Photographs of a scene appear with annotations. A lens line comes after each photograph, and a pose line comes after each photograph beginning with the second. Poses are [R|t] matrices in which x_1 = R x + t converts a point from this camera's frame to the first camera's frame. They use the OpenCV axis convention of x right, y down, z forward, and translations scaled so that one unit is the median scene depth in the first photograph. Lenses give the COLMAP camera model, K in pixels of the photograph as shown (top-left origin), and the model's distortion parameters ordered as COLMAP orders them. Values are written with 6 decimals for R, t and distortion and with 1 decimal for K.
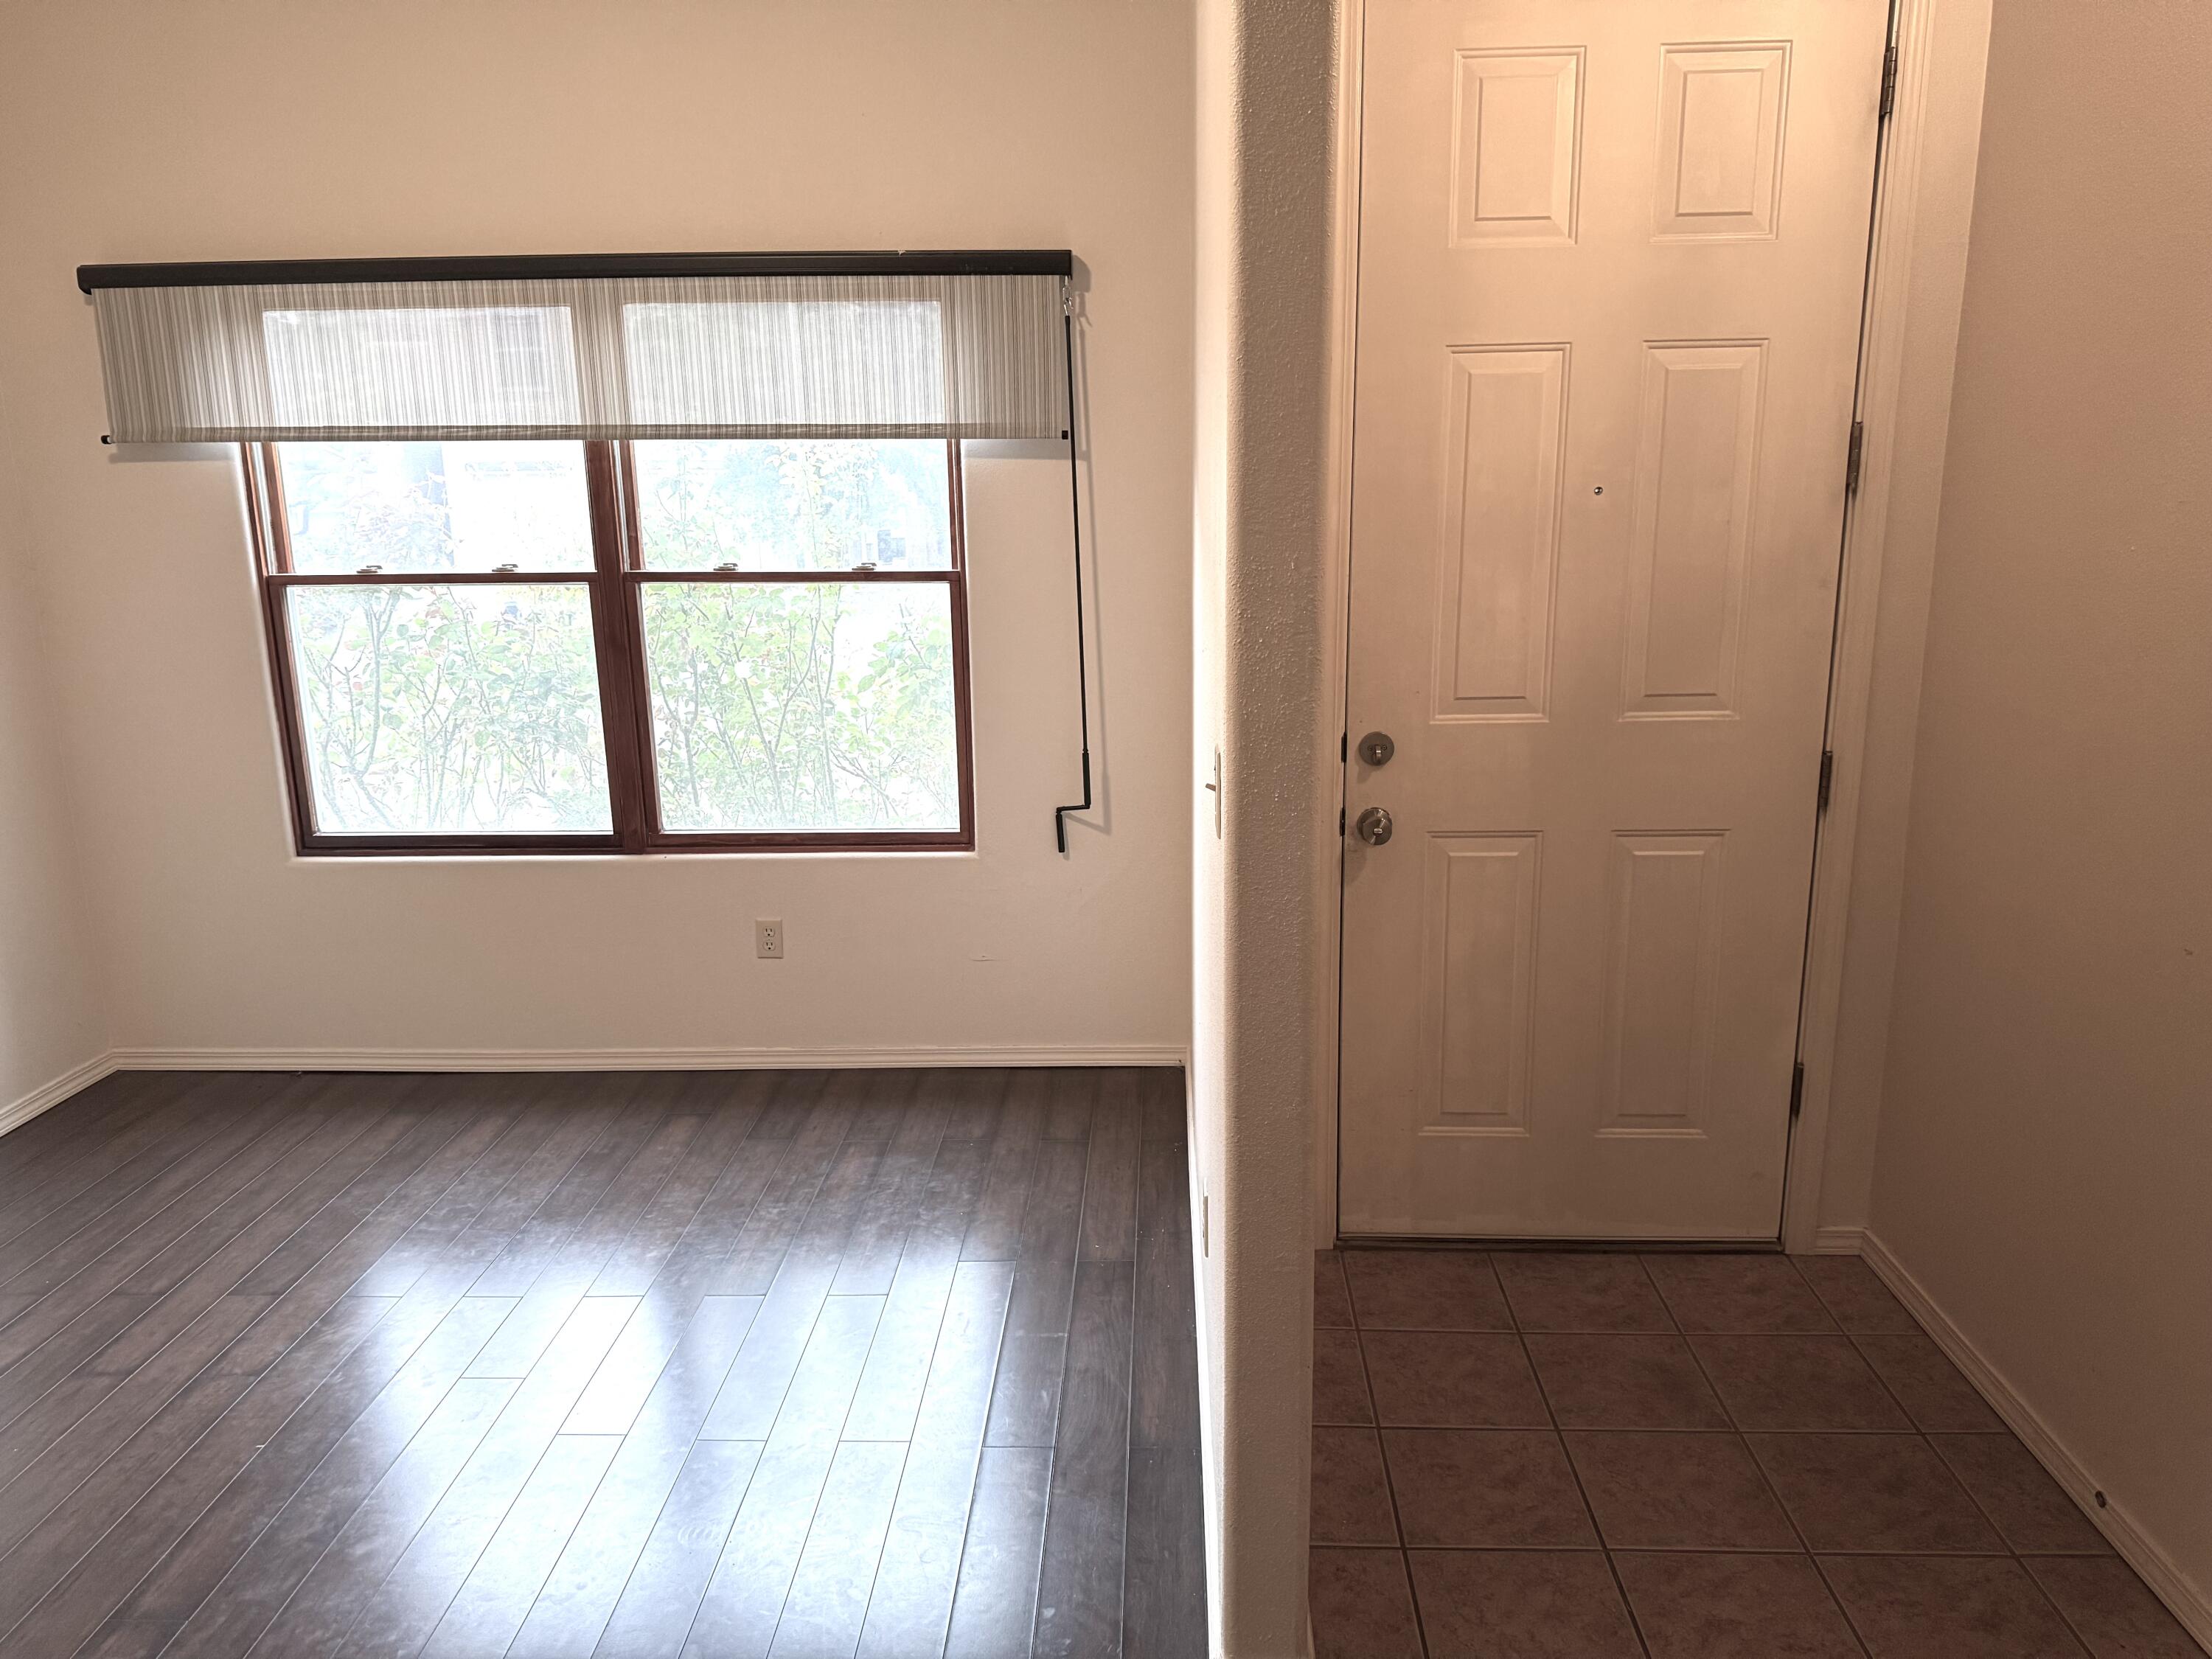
lens RADIAL K [[1564.2, 0, 1107.6], [0, 1564.2, 833.0], [0, 0, 1]] dist [0.103299, -0.122058]
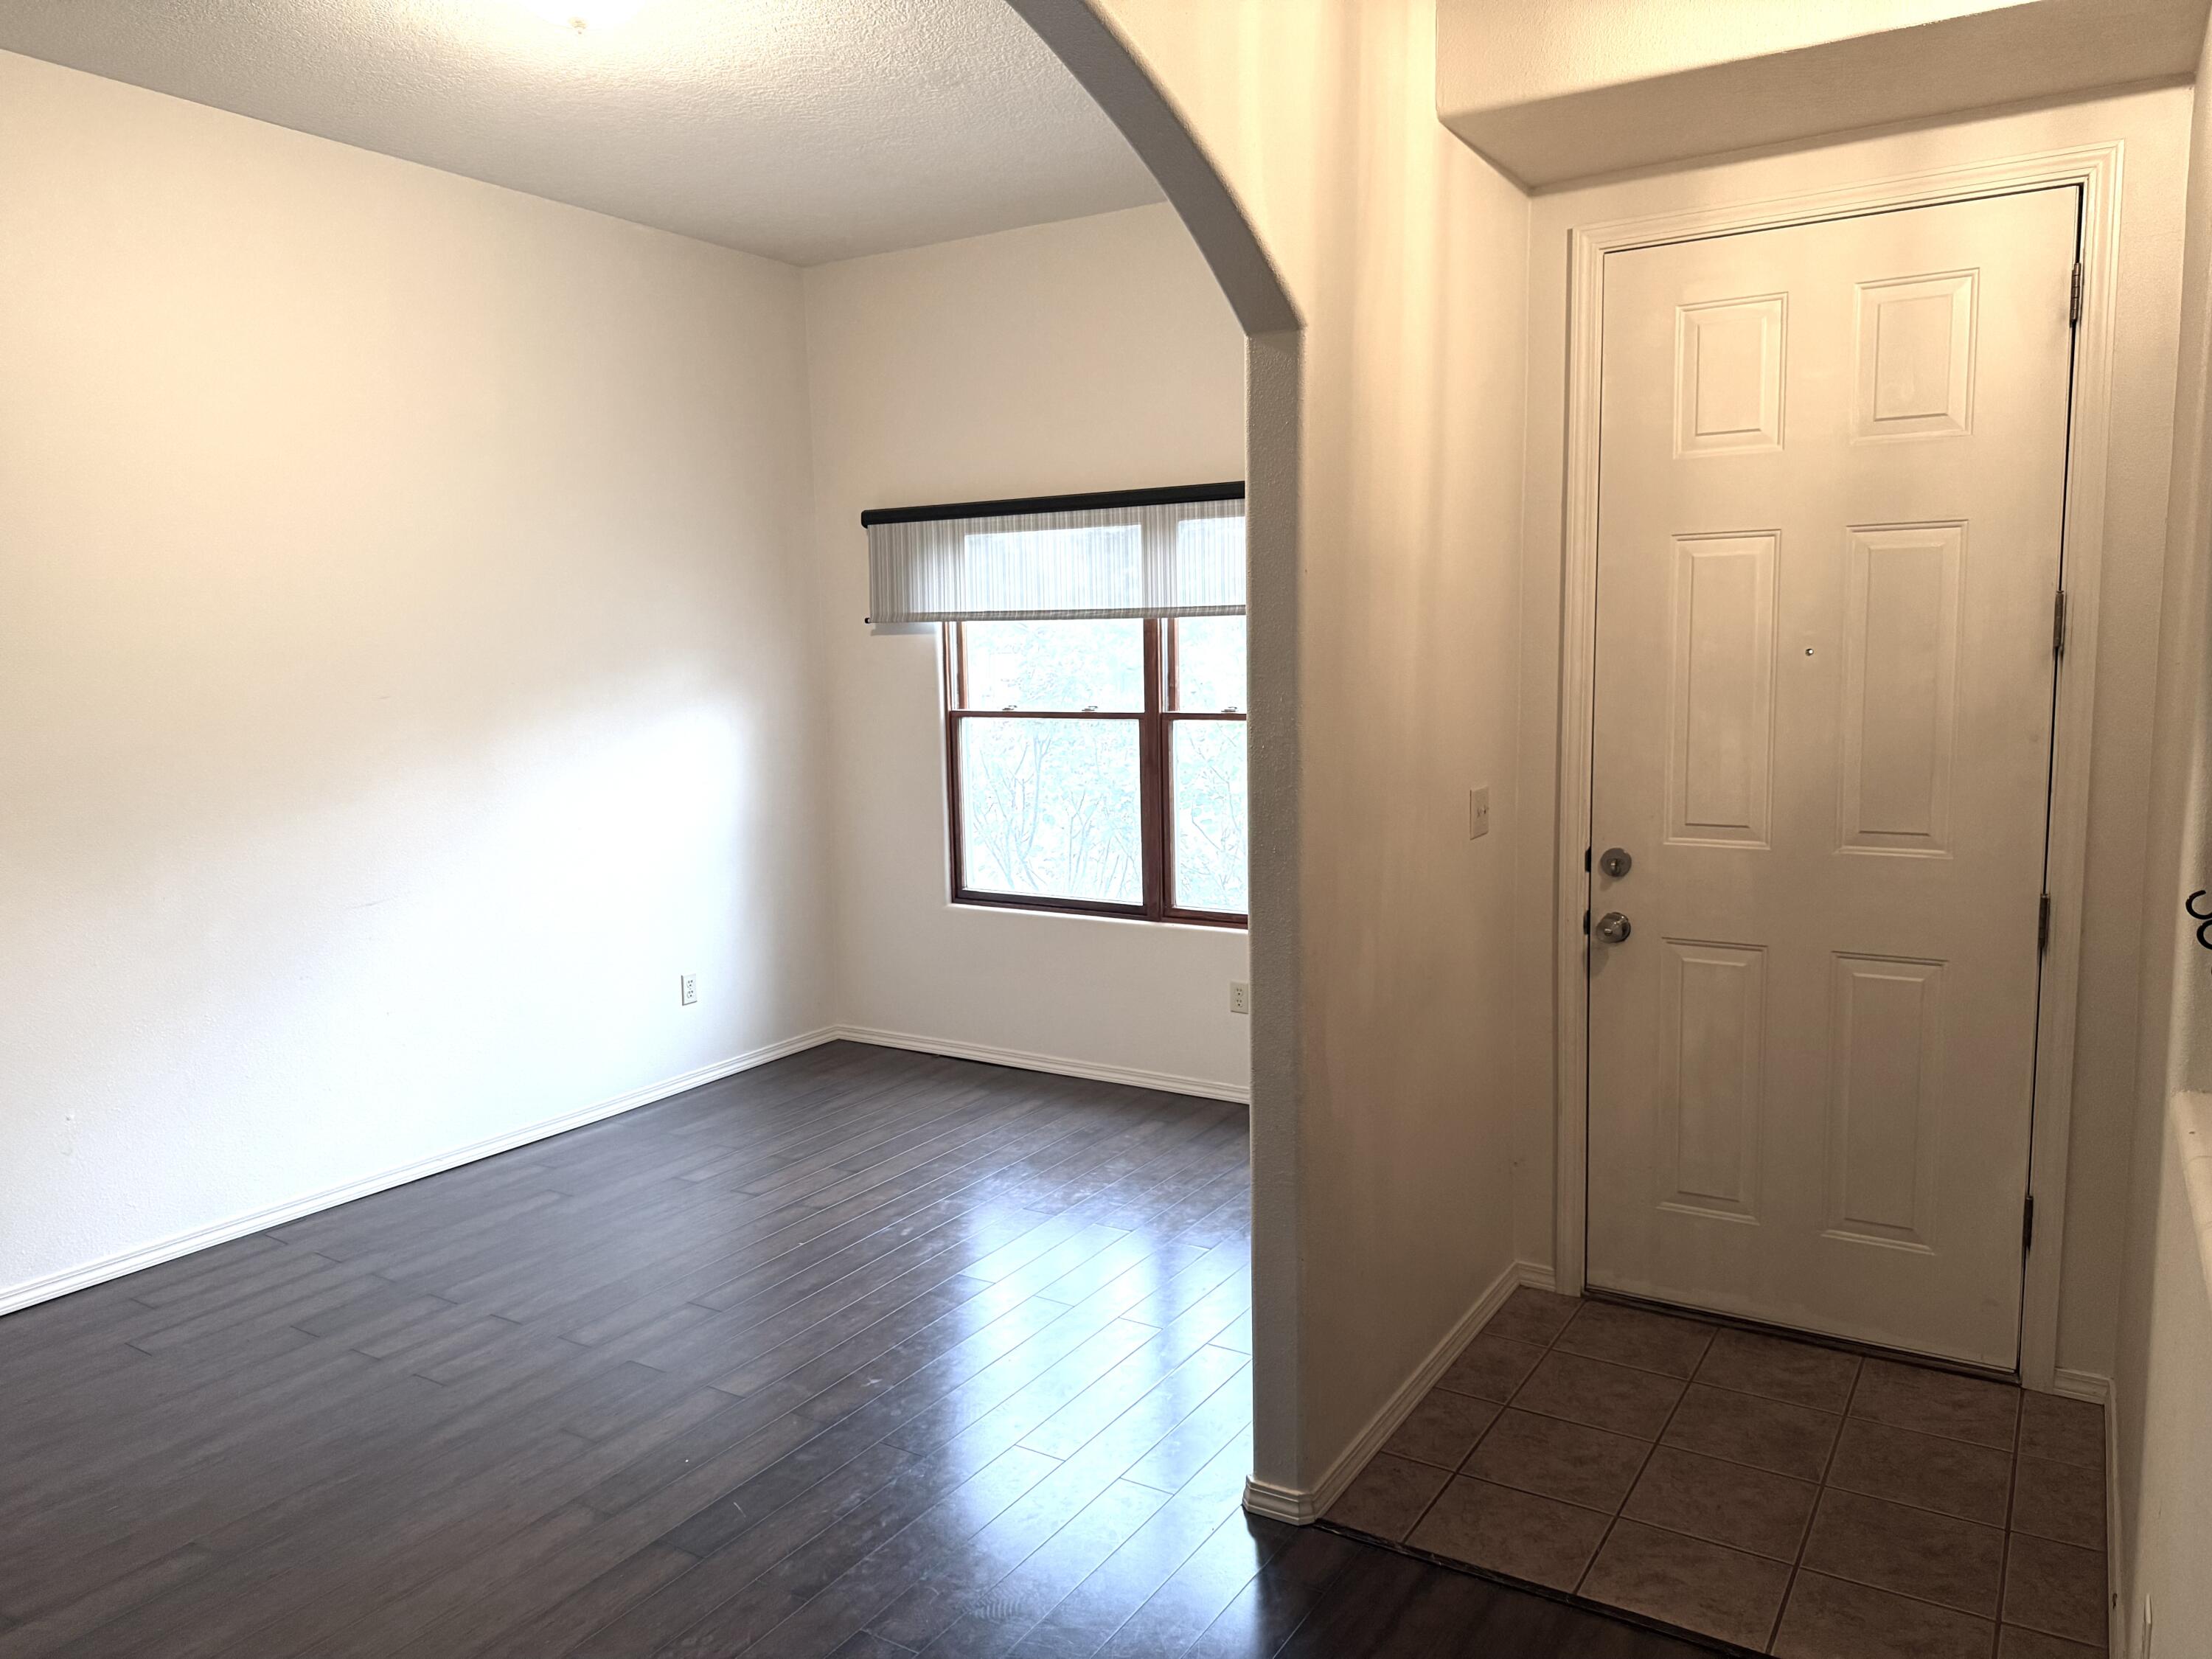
lens RADIAL K [[1564.2, 0, 1107.6], [0, 1564.2, 833.0], [0, 0, 1]] dist [0.103299, -0.122058]
pose [[0.867578, 0.059715, -0.493703, 0.343446], [-0.108611, 0.991551, -0.070930, 0.040928], [0.485296, 0.115159, 0.866733, -0.184536]]
